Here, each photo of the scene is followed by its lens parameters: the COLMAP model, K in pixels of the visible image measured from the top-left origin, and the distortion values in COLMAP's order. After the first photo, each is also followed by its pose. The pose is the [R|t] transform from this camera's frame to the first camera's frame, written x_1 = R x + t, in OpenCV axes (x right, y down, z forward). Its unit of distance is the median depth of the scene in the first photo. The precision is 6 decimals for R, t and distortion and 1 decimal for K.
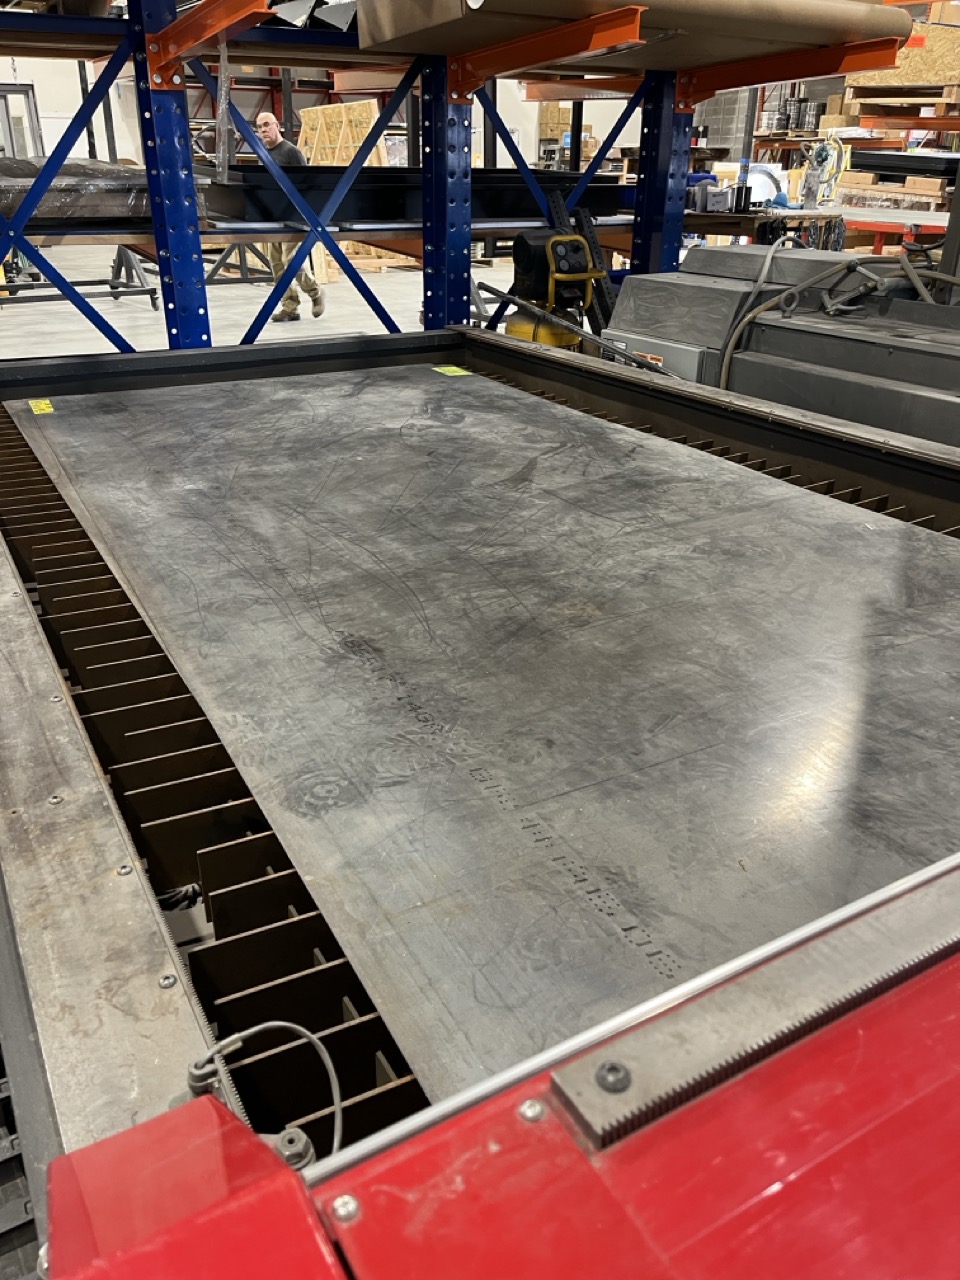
lens RADIAL K [[981.0, 0, 475.7], [0, 981.0, 637.9], [0, 0, 1]] dist [0.054448, -0.070994]
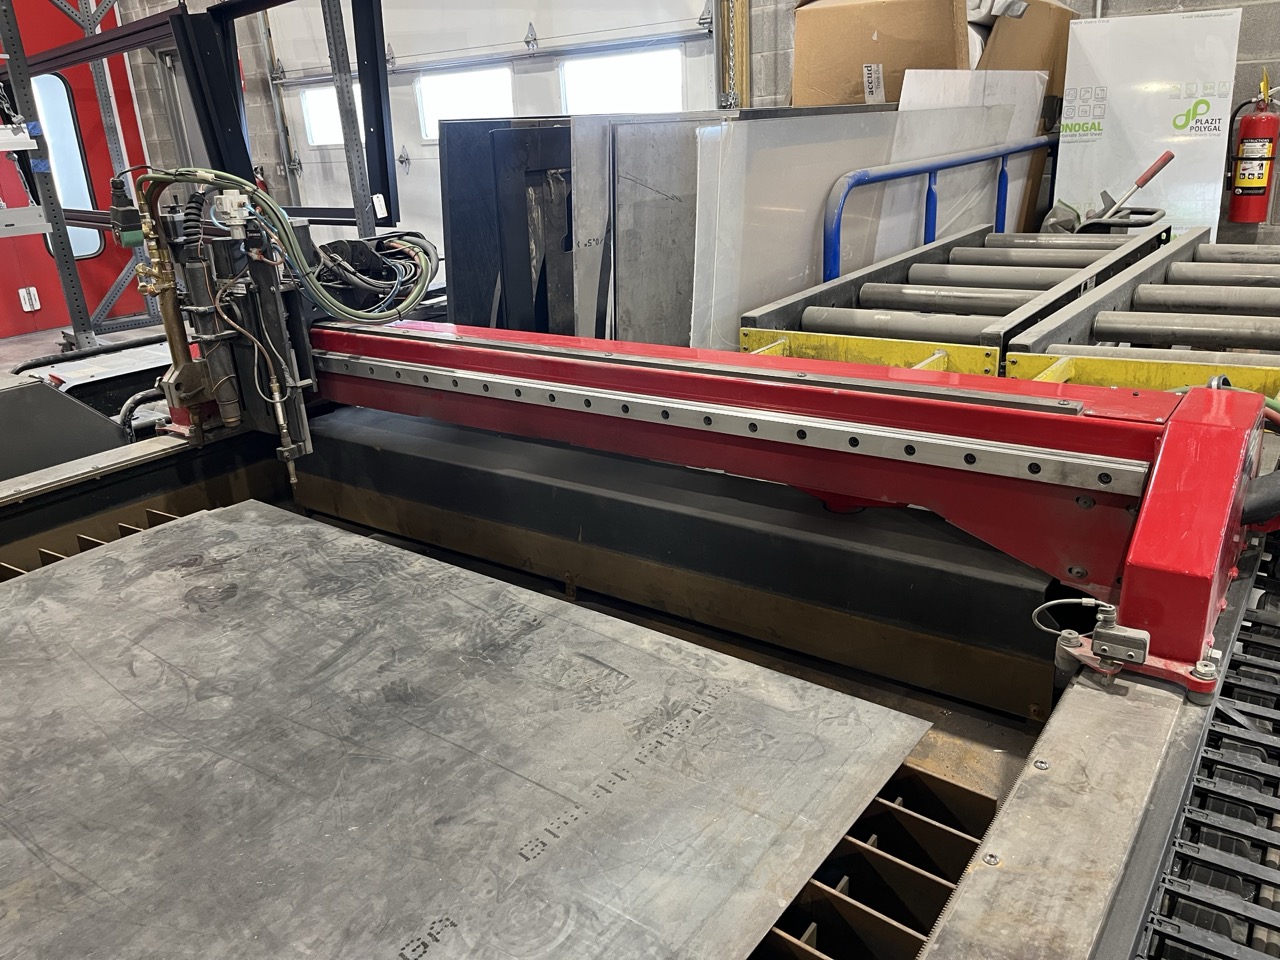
lens RADIAL K [[981.0, 0, 640.1], [0, 981.0, 481.4], [0, 0, 1]] dist [0.054448, -0.070994]
pose [[-0.414314, -0.292441, 0.861871, -0.333937], [0.435265, 0.767990, 0.469825, -0.230135], [-0.799305, 0.569798, -0.190900, 0.445955]]
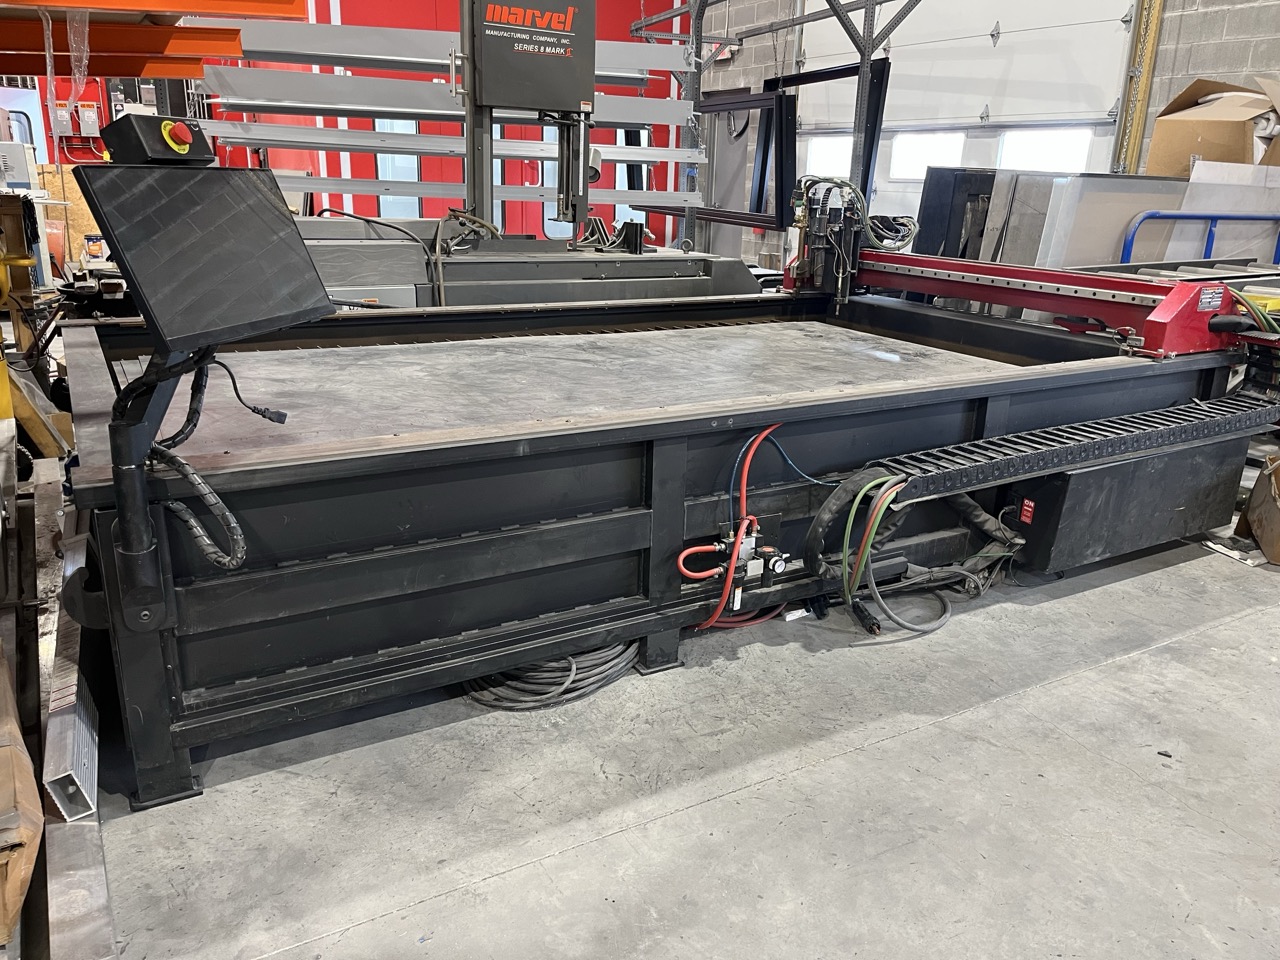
lens RADIAL K [[981.0, 0, 638.9], [0, 981.0, 484.0], [0, 0, 1]] dist [0.054448, -0.070994]
pose [[-0.019678, -0.305808, 0.951890, -1.344516], [0.397692, 0.871120, 0.288081, -0.374397], [-0.917308, 0.384228, 0.104475, 0.776377]]
